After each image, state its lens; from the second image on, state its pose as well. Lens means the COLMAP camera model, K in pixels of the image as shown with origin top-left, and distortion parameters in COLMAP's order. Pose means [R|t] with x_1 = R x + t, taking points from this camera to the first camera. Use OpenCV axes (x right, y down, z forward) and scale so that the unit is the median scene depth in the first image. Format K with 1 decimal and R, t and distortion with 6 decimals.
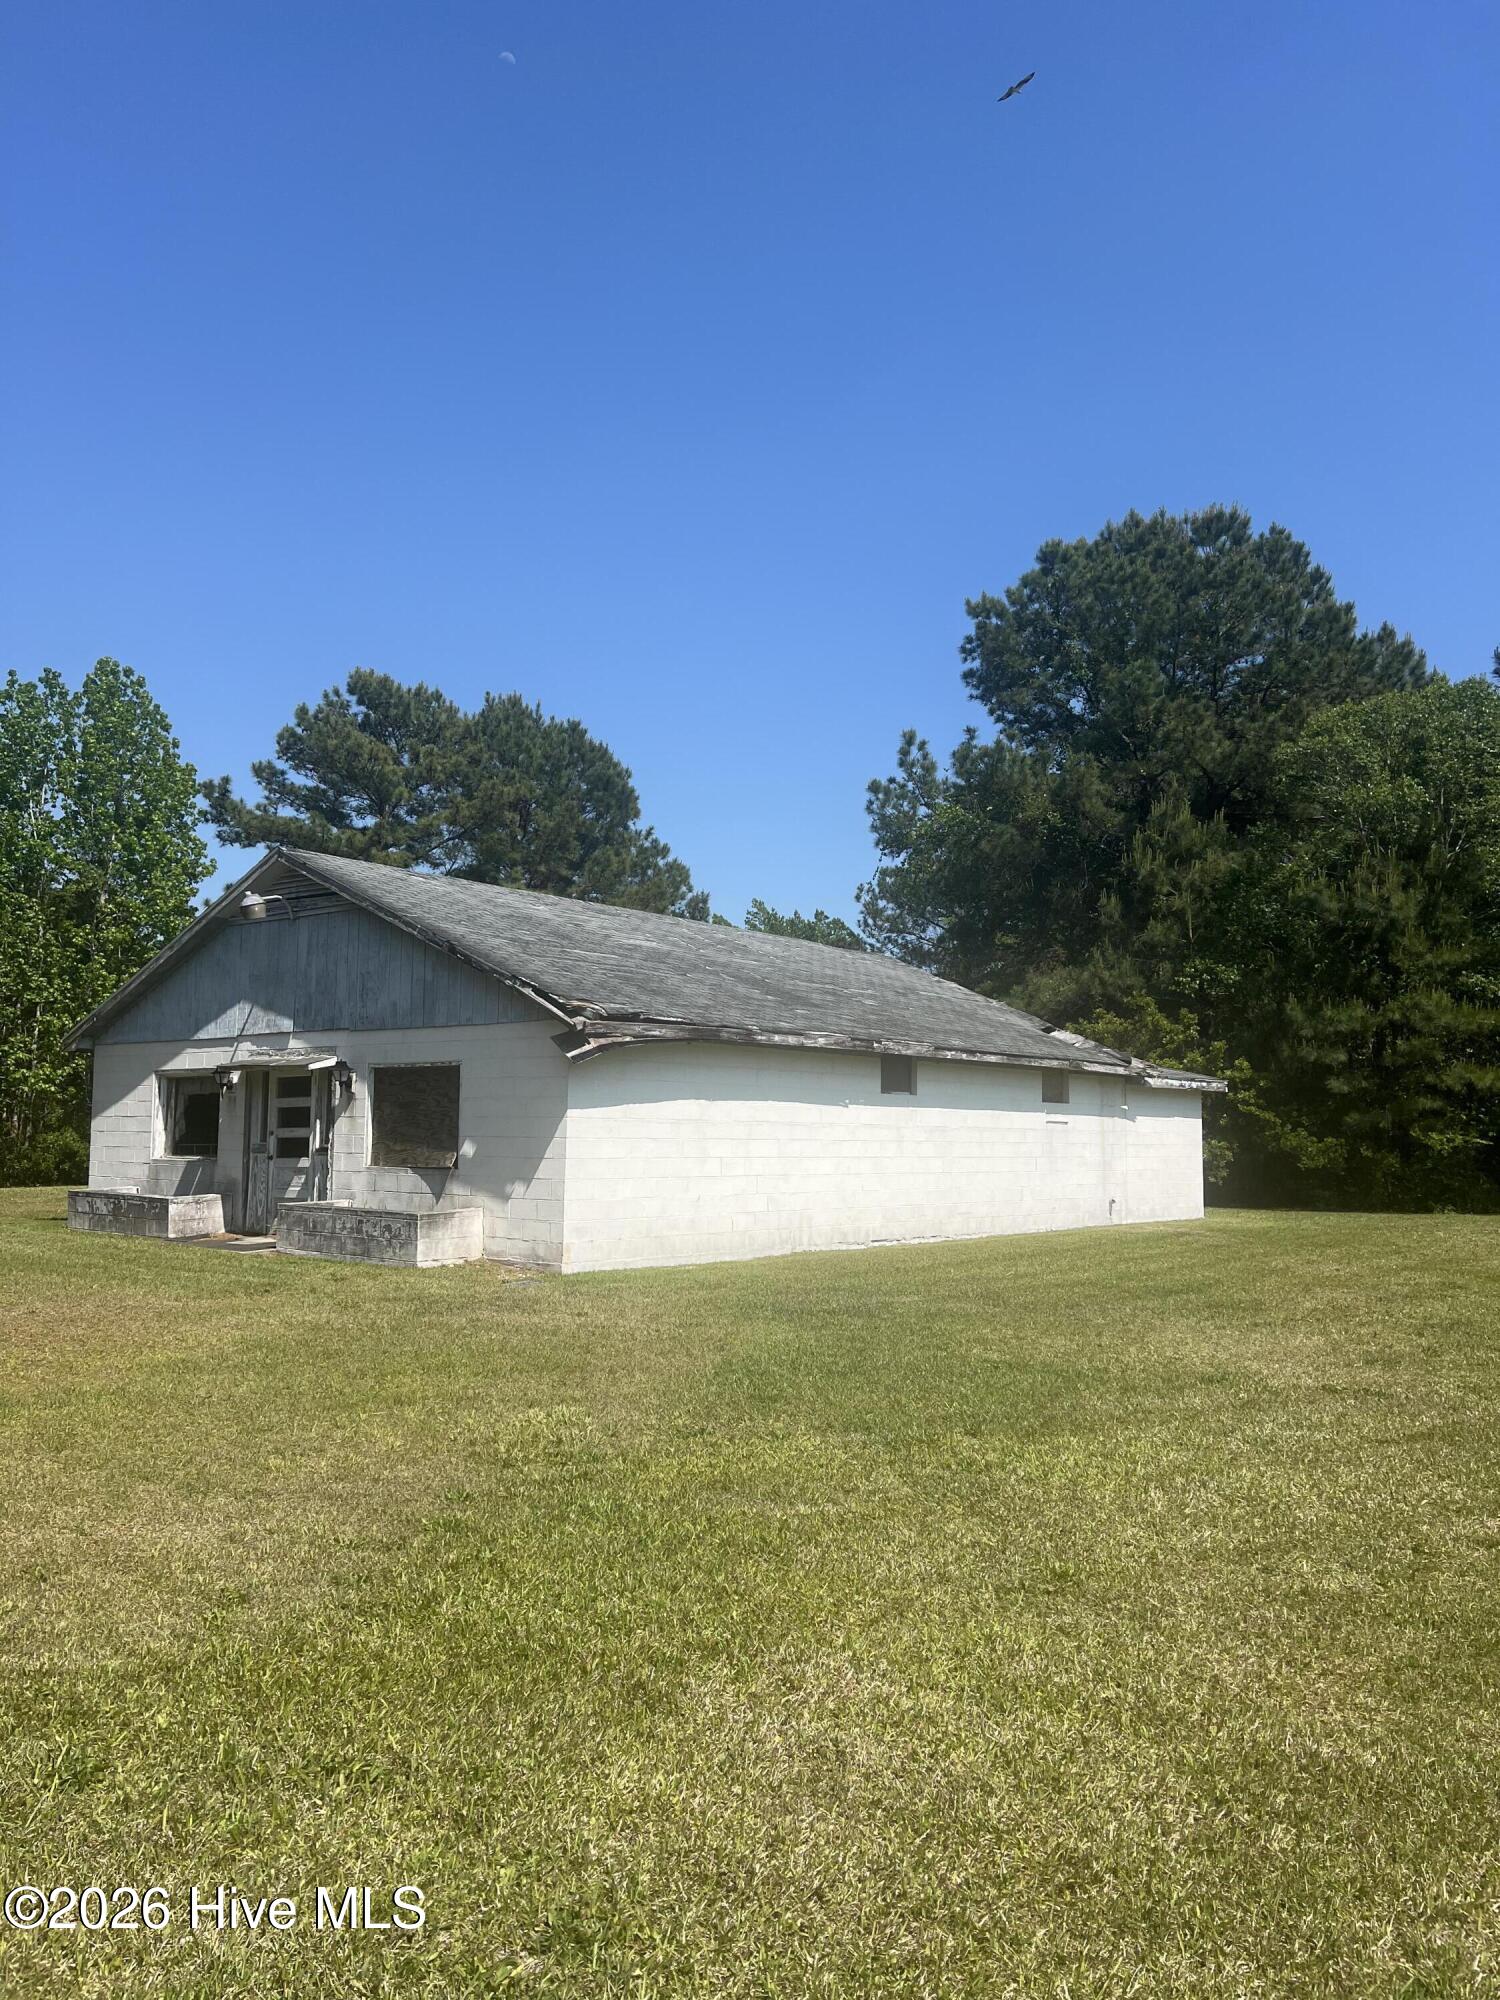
lens RADIAL K [[1474.1, 0, 757.7], [0, 1474.1, 986.8], [0, 0, 1]] dist [0.062541, -0.037704]
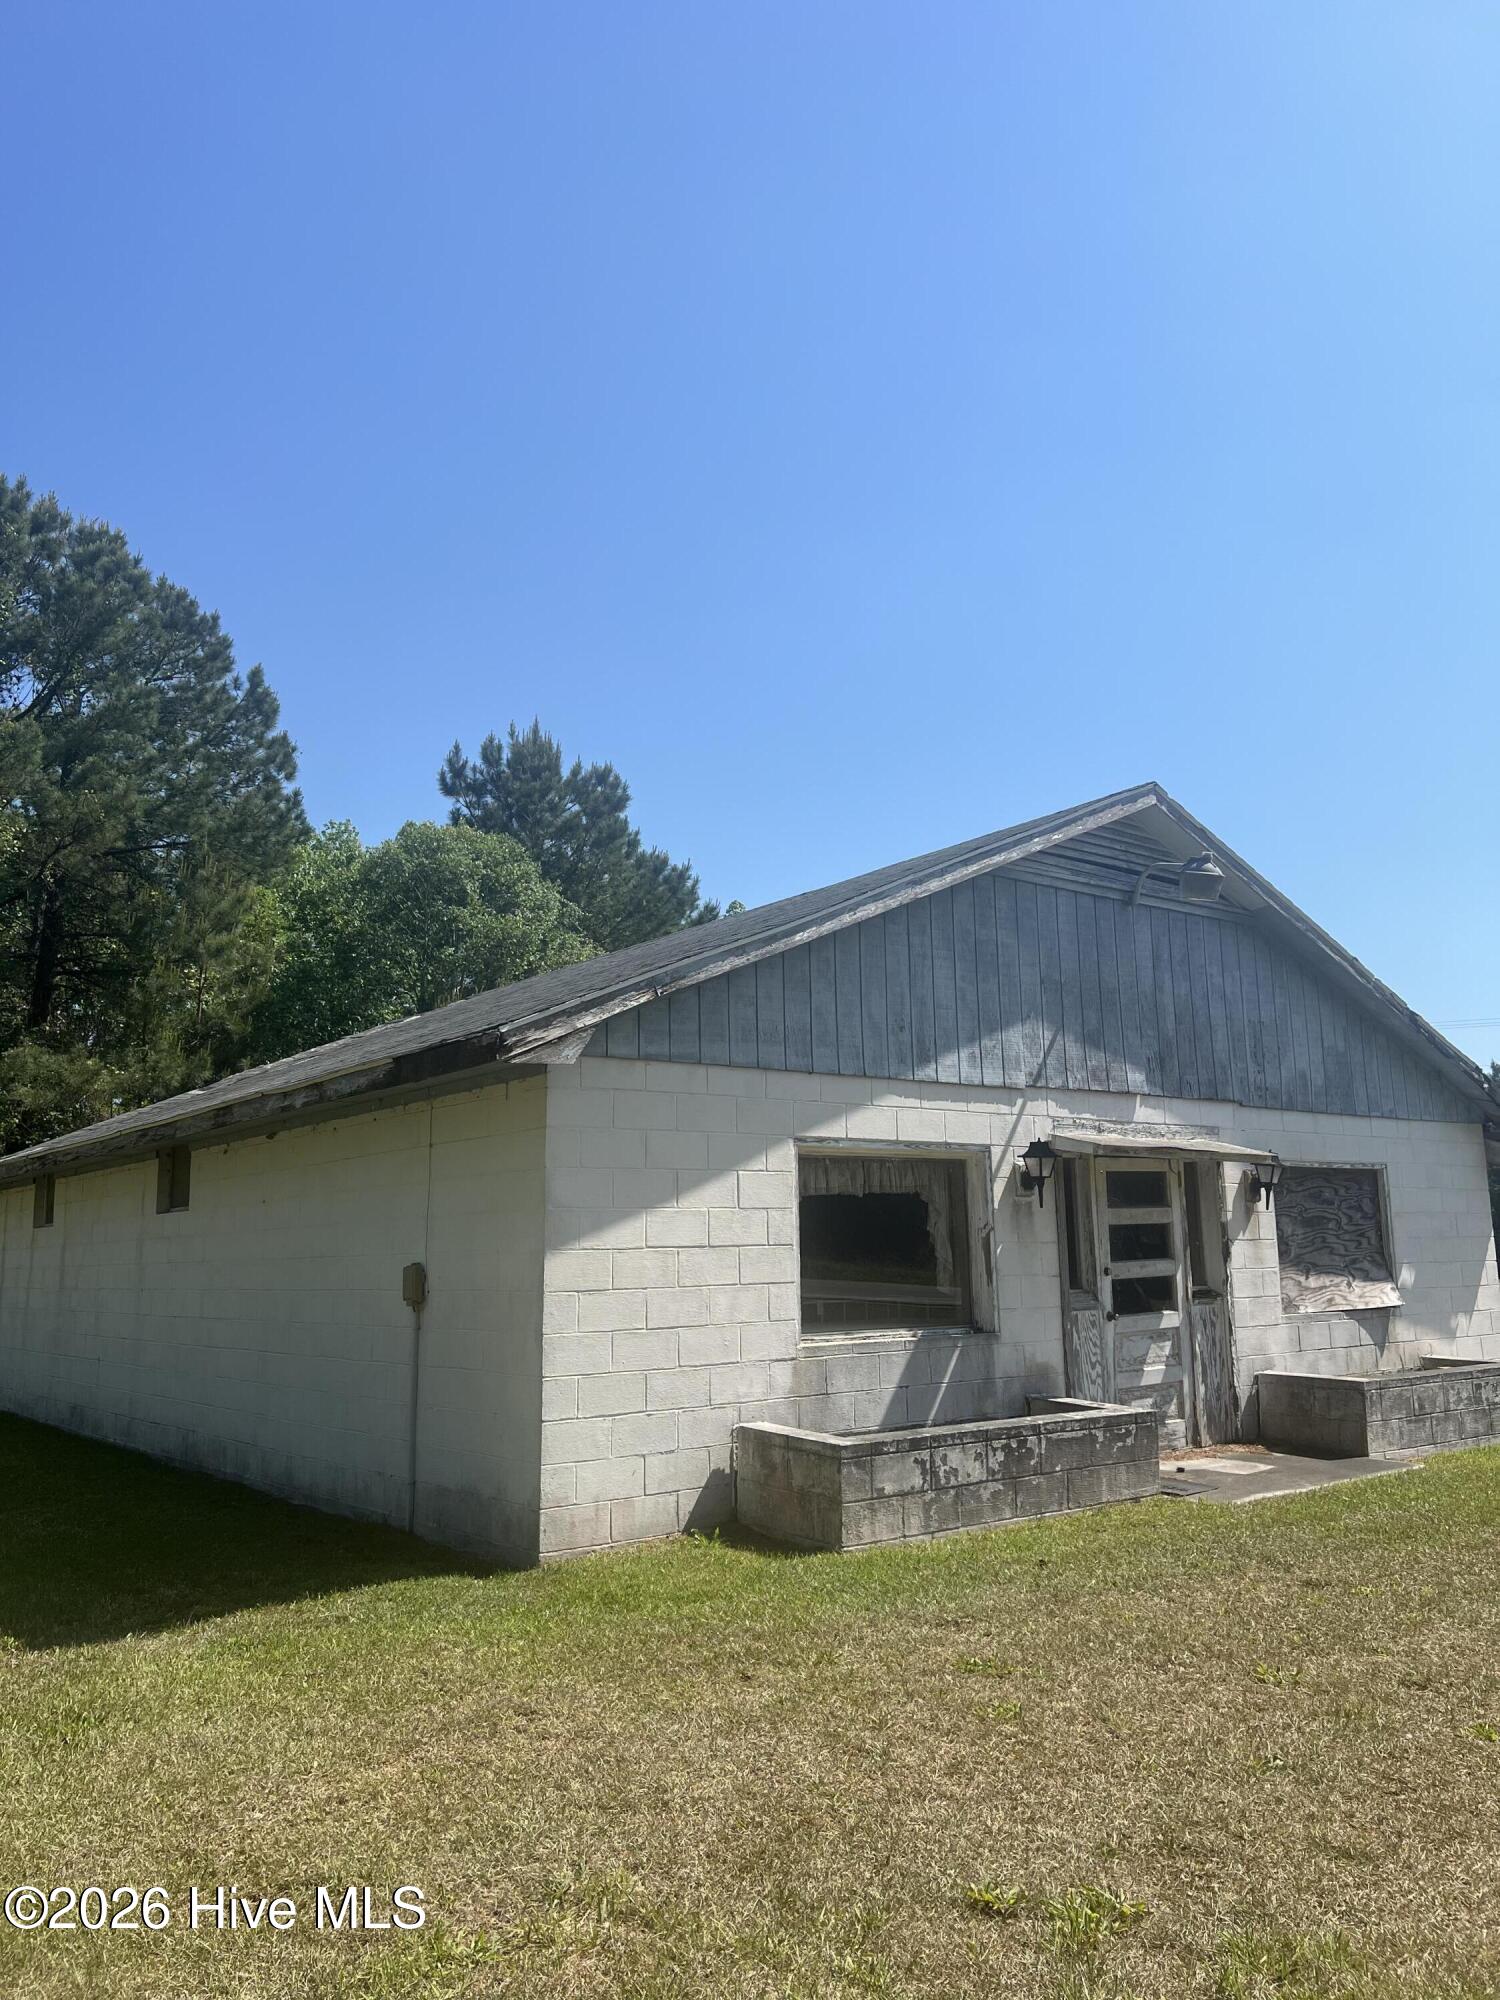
lens RADIAL K [[1474.1, 0, 758.5], [0, 1474.1, 1005.5], [0, 0, 1]] dist [0.062541, -0.037704]
pose [[0.222469, 0.152525, 0.962935, -0.870532], [-0.066935, 0.987746, -0.140991, 0.084139], [-0.972639, -0.033088, 0.229952, 0.965538]]
